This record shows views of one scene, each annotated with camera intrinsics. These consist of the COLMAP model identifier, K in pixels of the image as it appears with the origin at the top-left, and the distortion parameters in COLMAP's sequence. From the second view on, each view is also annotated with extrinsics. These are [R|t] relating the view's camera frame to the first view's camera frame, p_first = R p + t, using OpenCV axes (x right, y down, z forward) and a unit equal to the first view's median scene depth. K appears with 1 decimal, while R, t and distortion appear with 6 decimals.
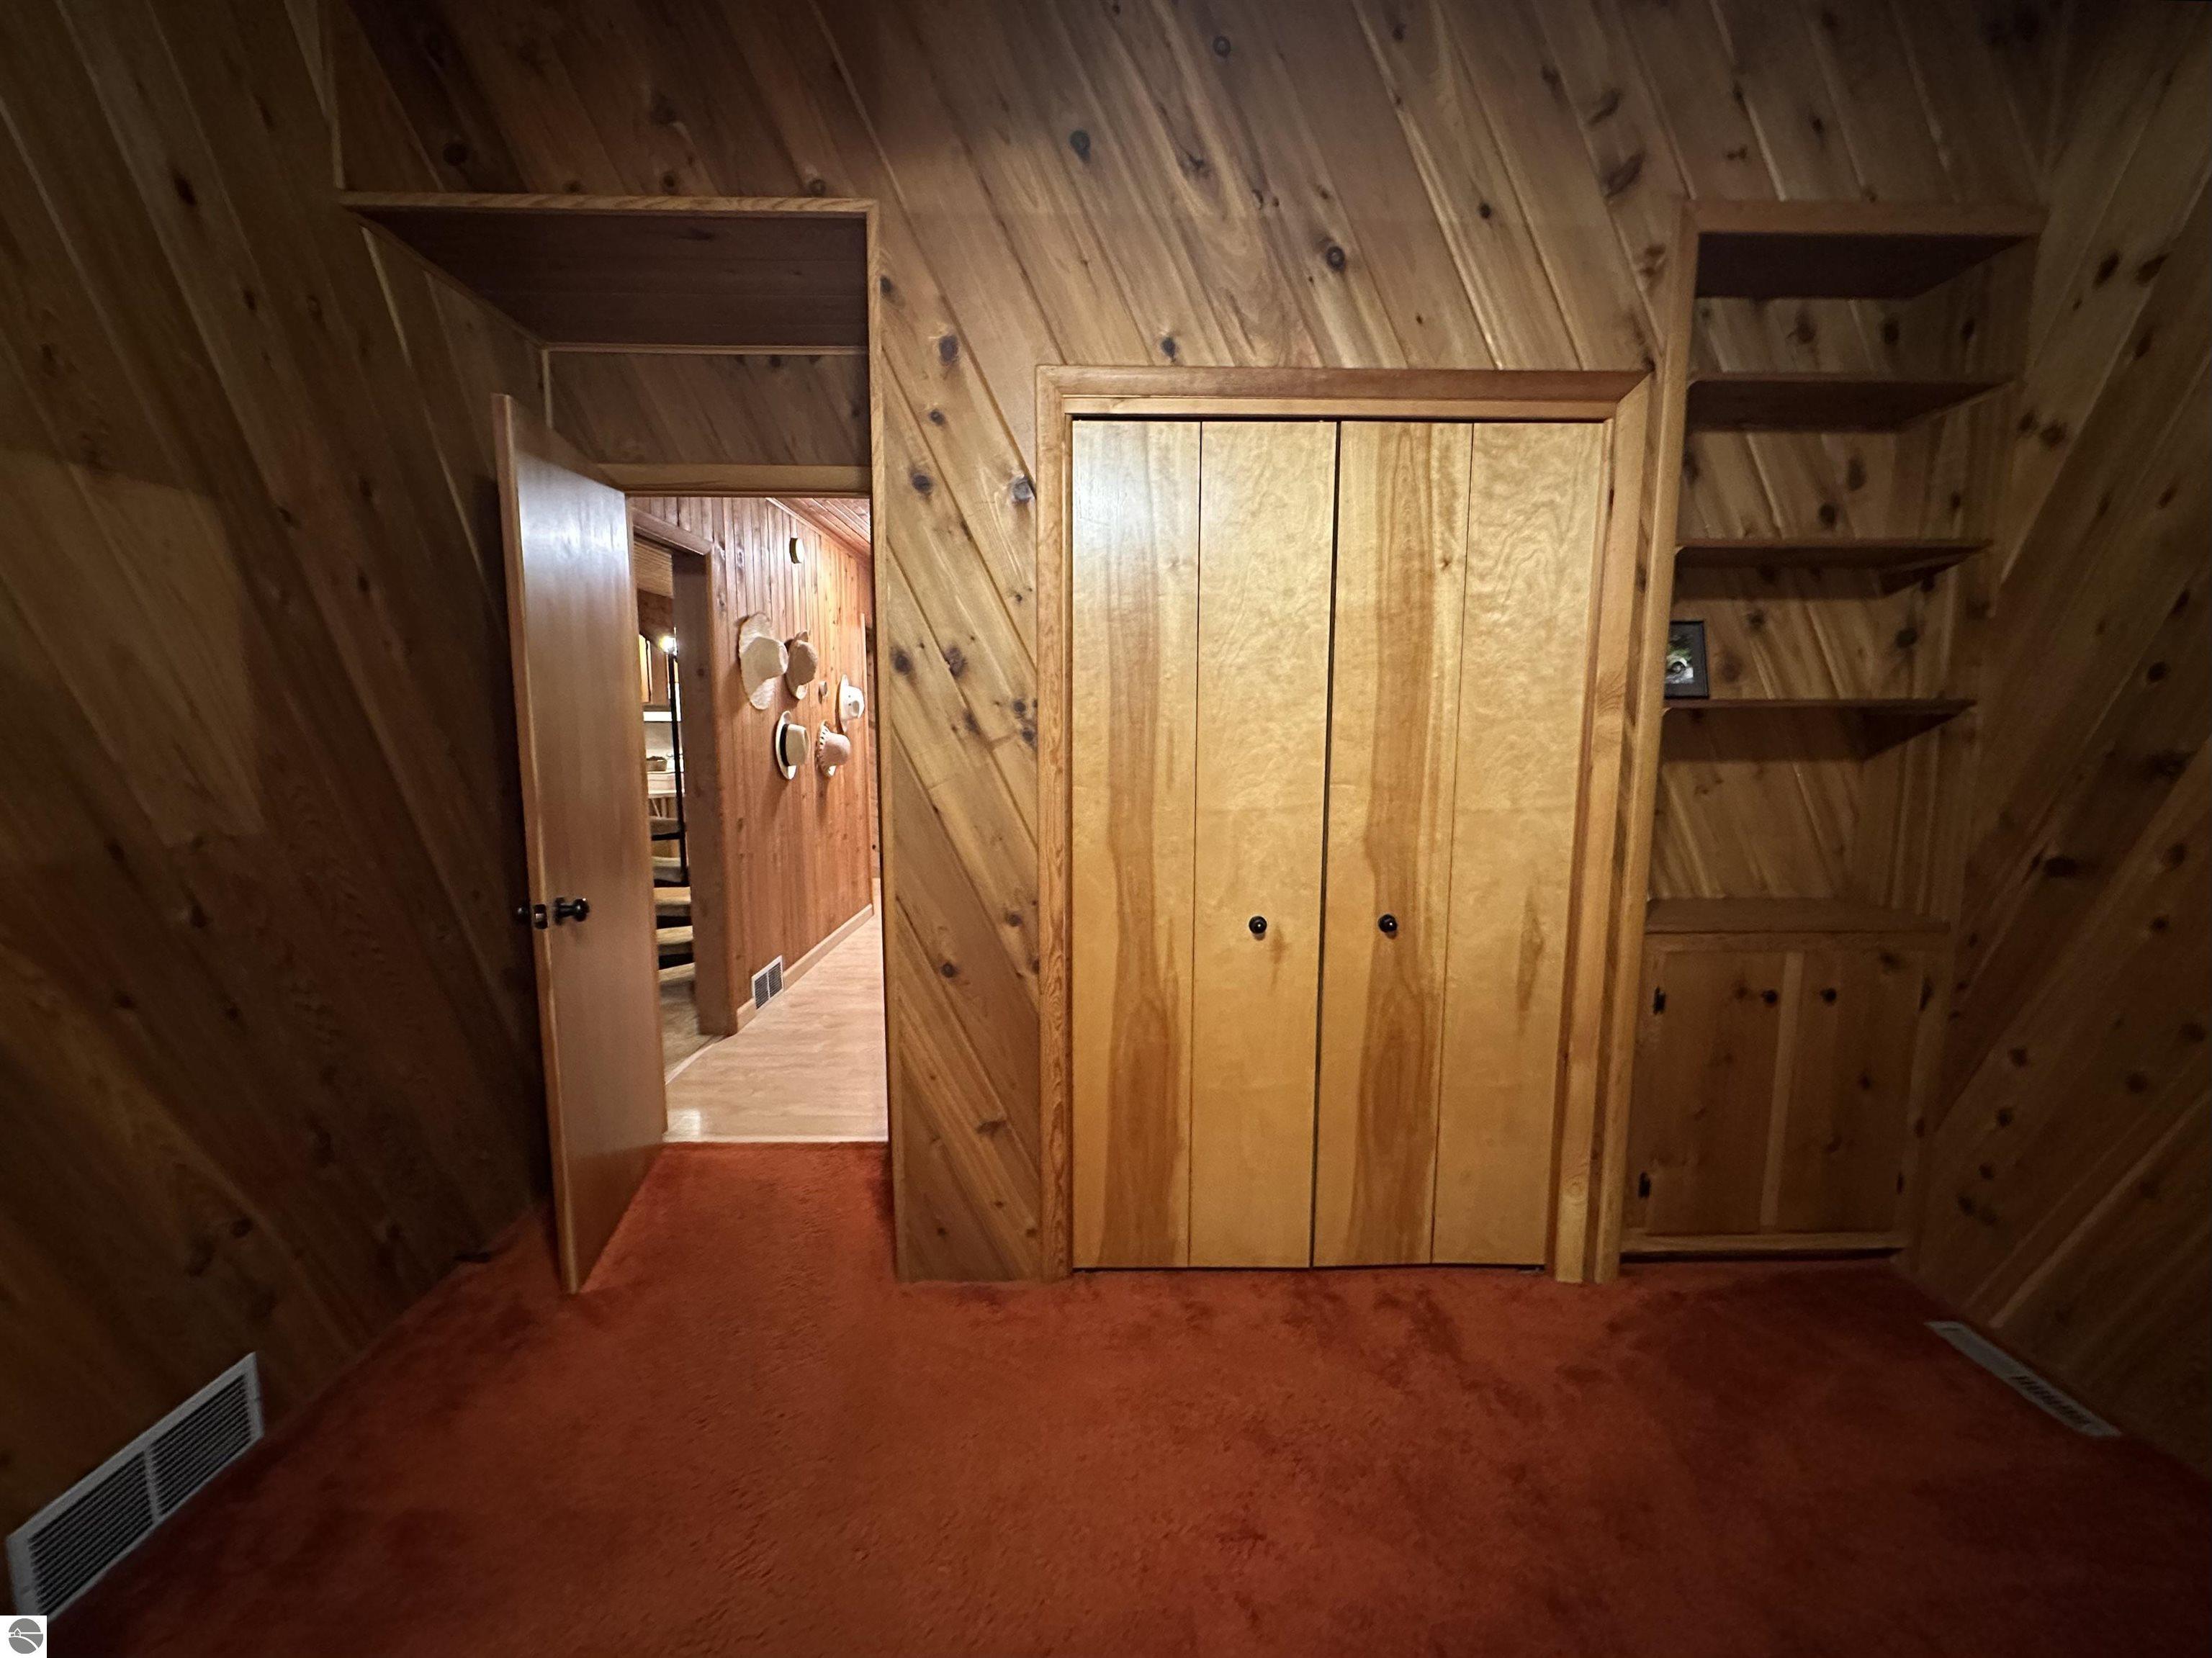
lens RADIAL K [[879.8, 0, 1106.0], [0, 879.8, 829.0], [0, 0, 1]] dist [-0.002016, -0.000469]
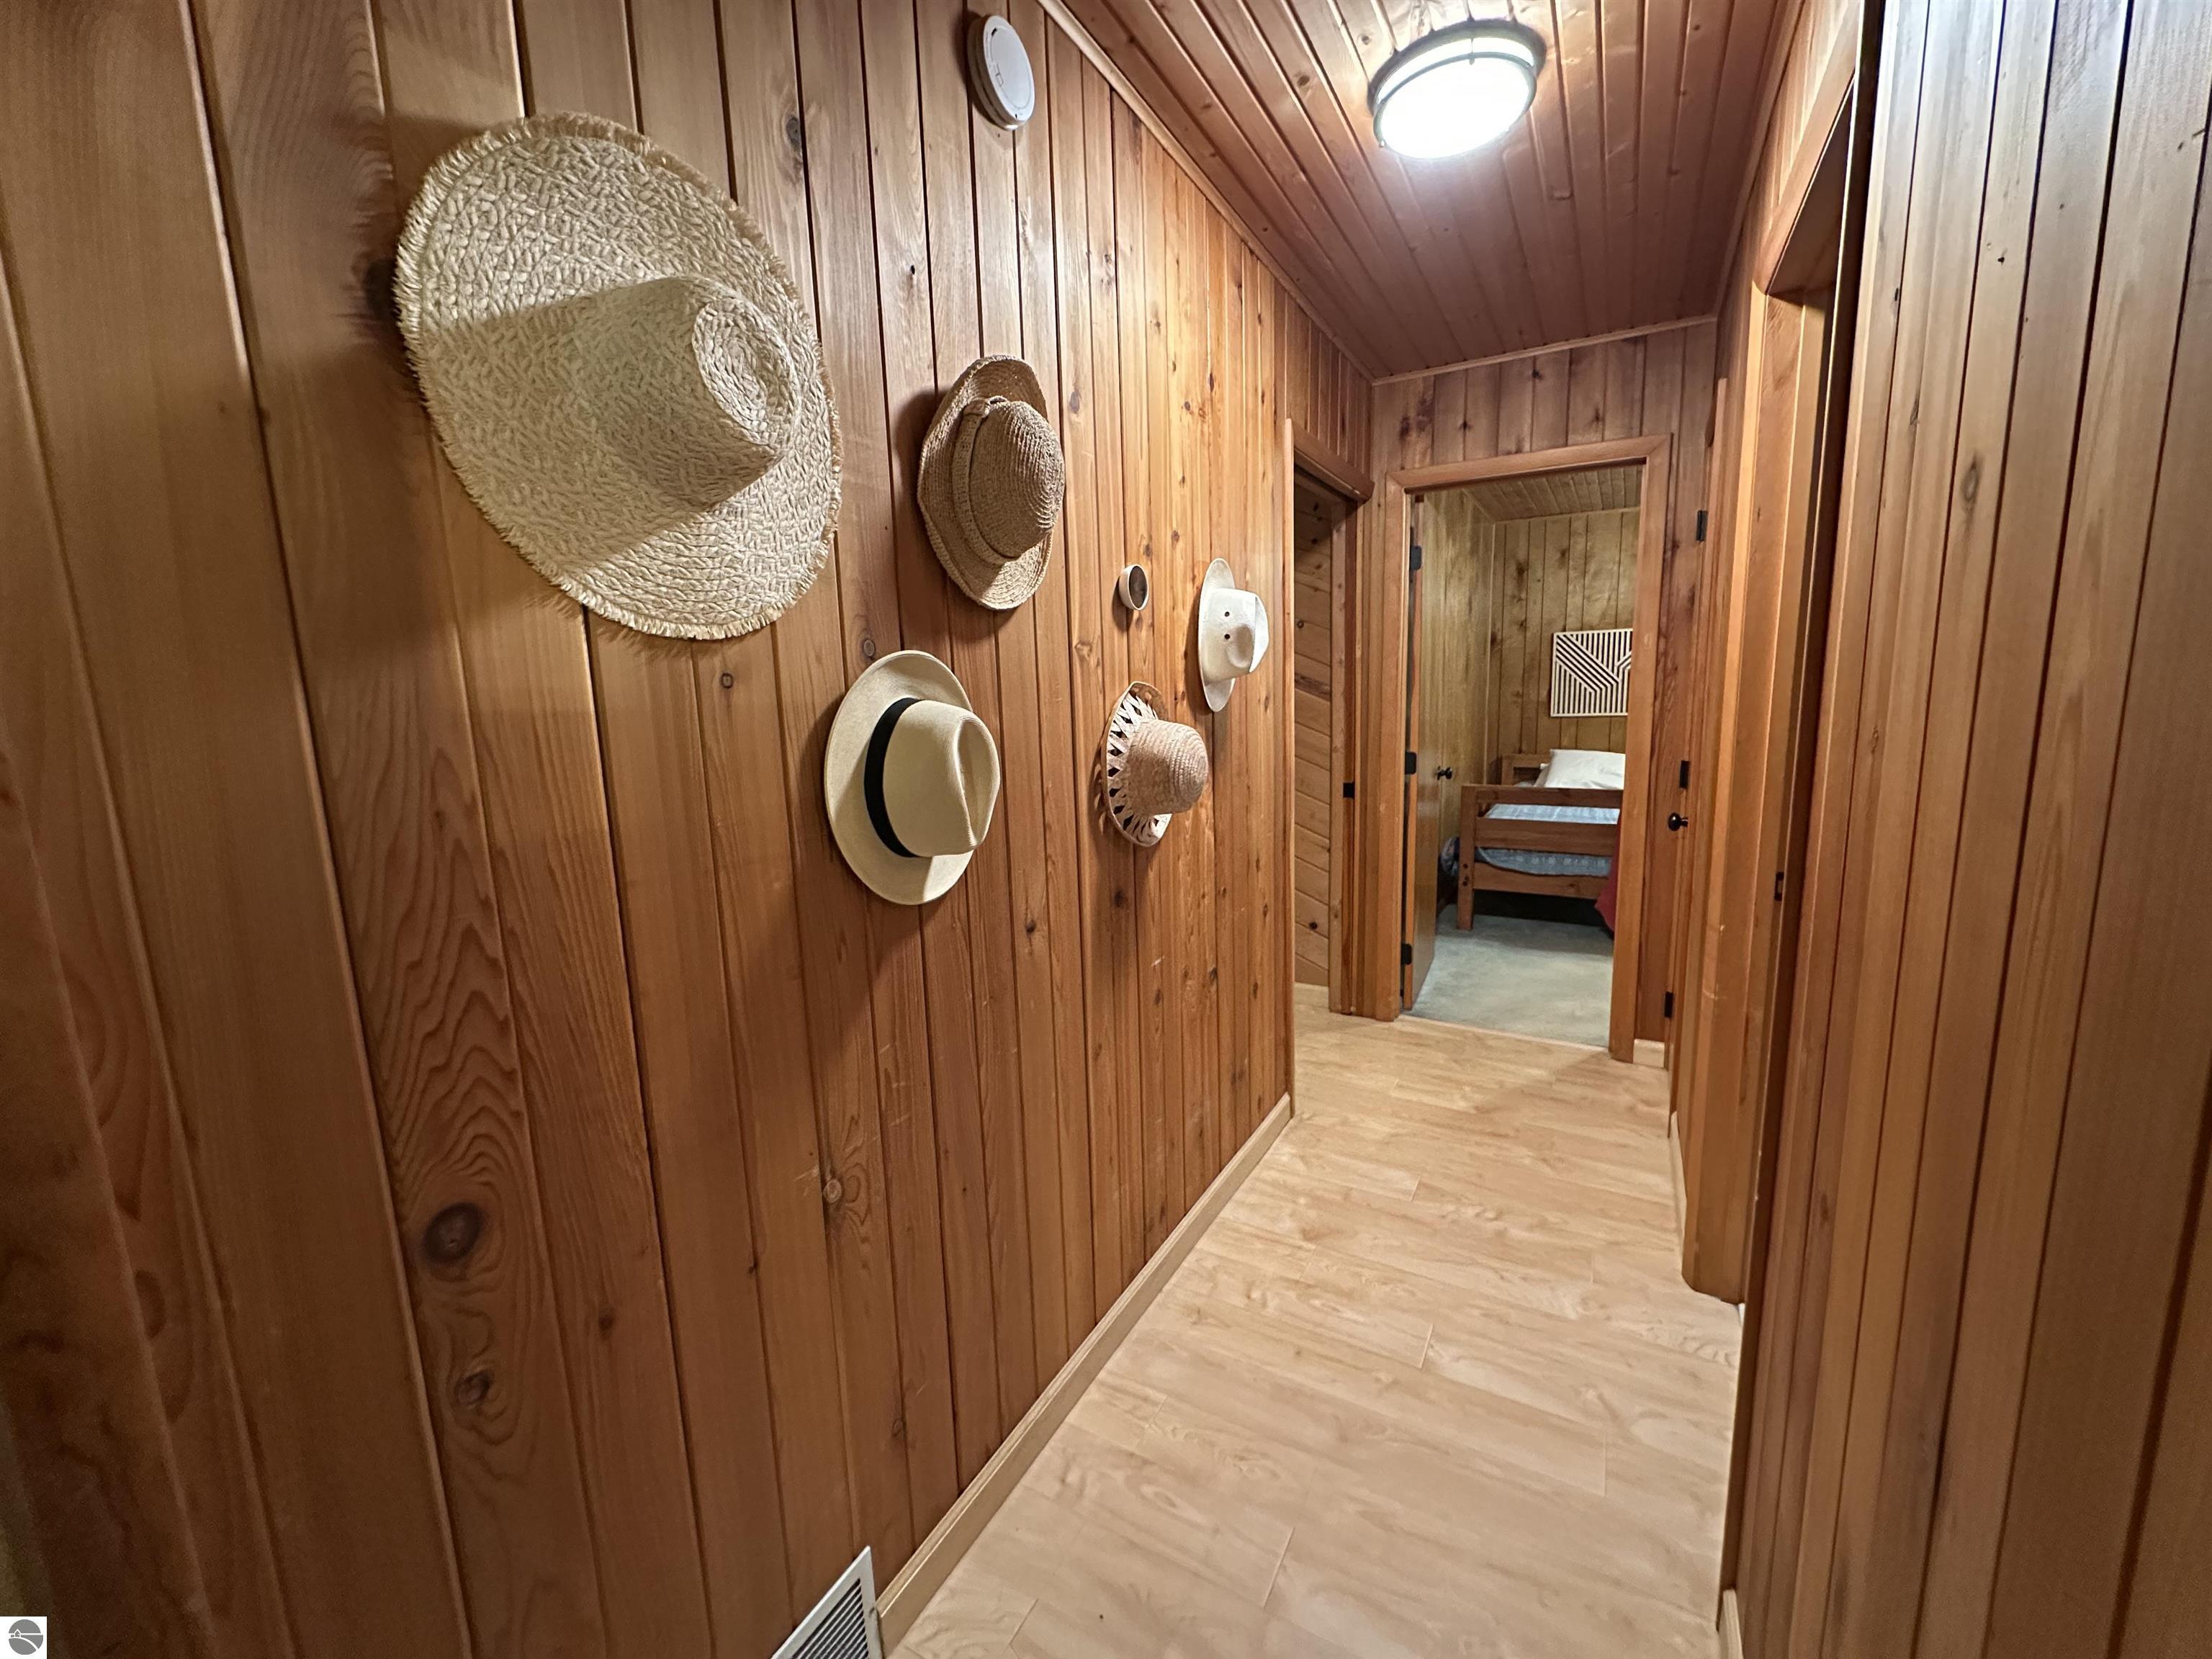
lens RADIAL K [[879.9, 0, 1106.0], [0, 879.9, 829.5], [0, 0, 1]] dist [-0.002016, -0.000469]
pose [[0.859446, 0.053316, -0.508439, -0.152970], [-0.030039, 0.998095, 0.053886, -0.084798], [0.510344, -0.031039, 0.859410, 0.701155]]
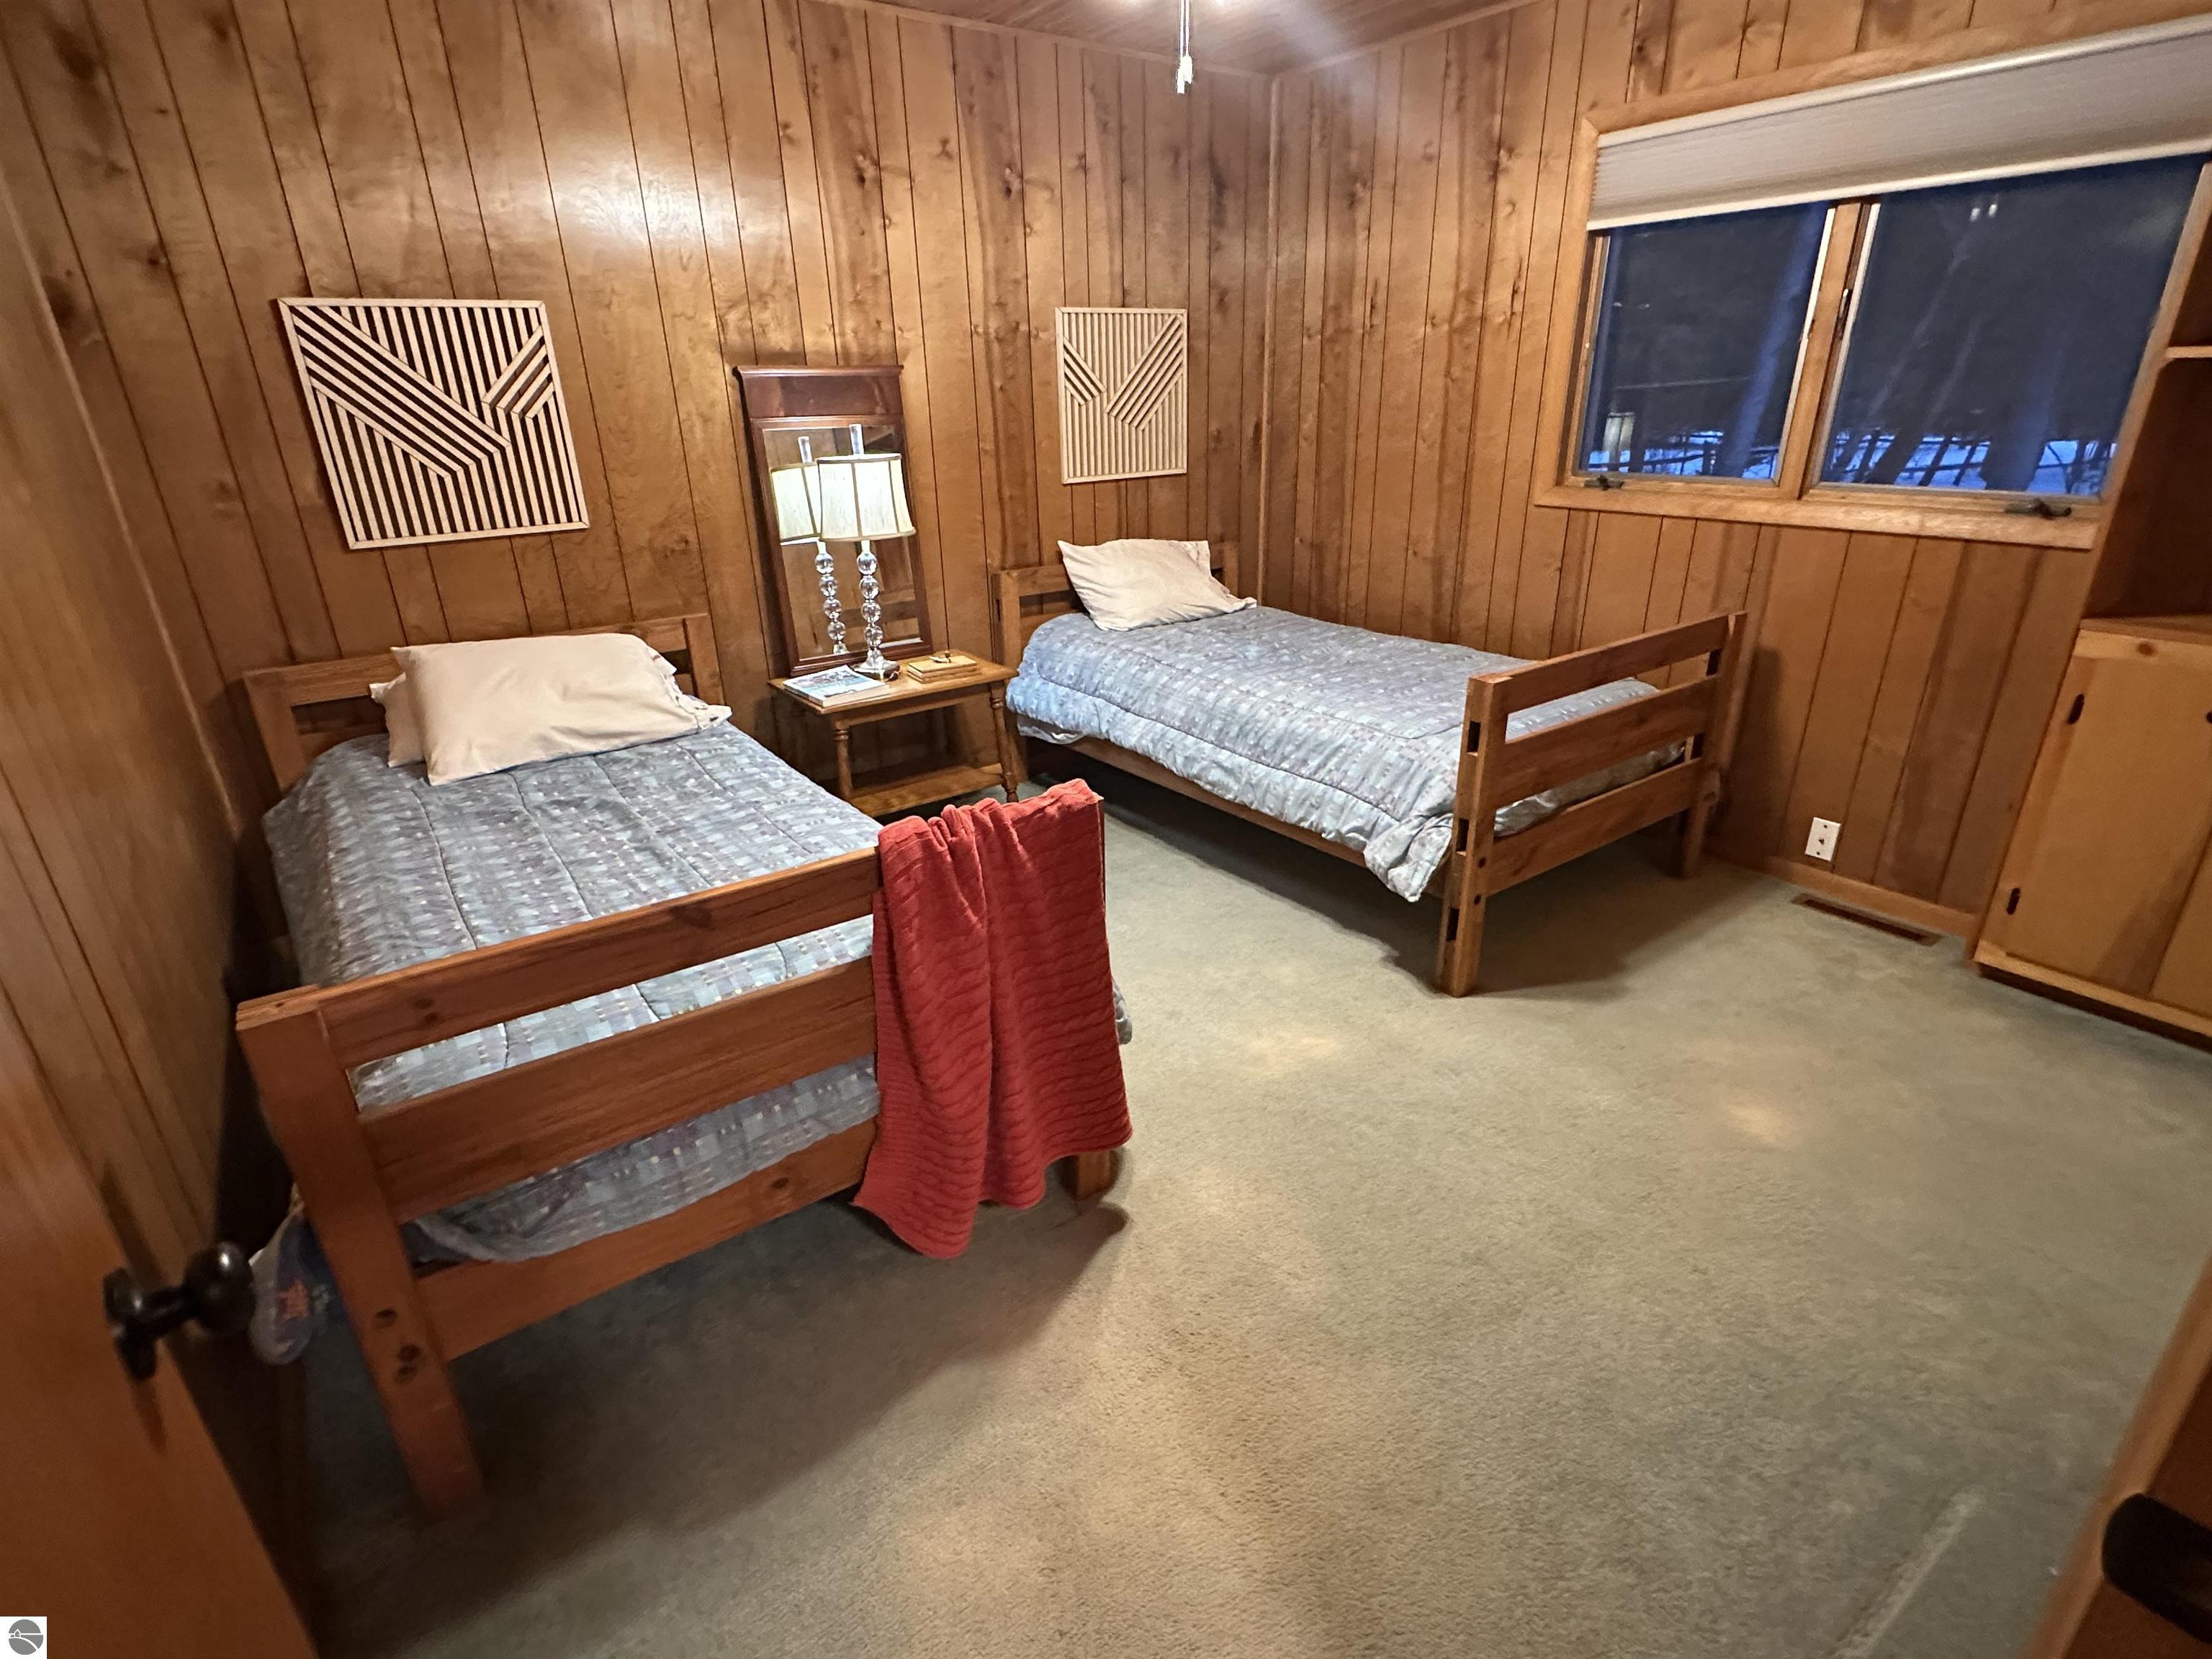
lens RADIAL K [[1097.3, 0, 1112.5], [0, 1097.3, 835.6], [0, 0, 1]] dist [-0.003085, 0.000220]
pose [[0.815187, -0.238905, 0.527631, -0.267709], [0.090330, 0.952261, 0.291614, -0.186082], [-0.572111, -0.190059, 0.797851, 1.408189]]
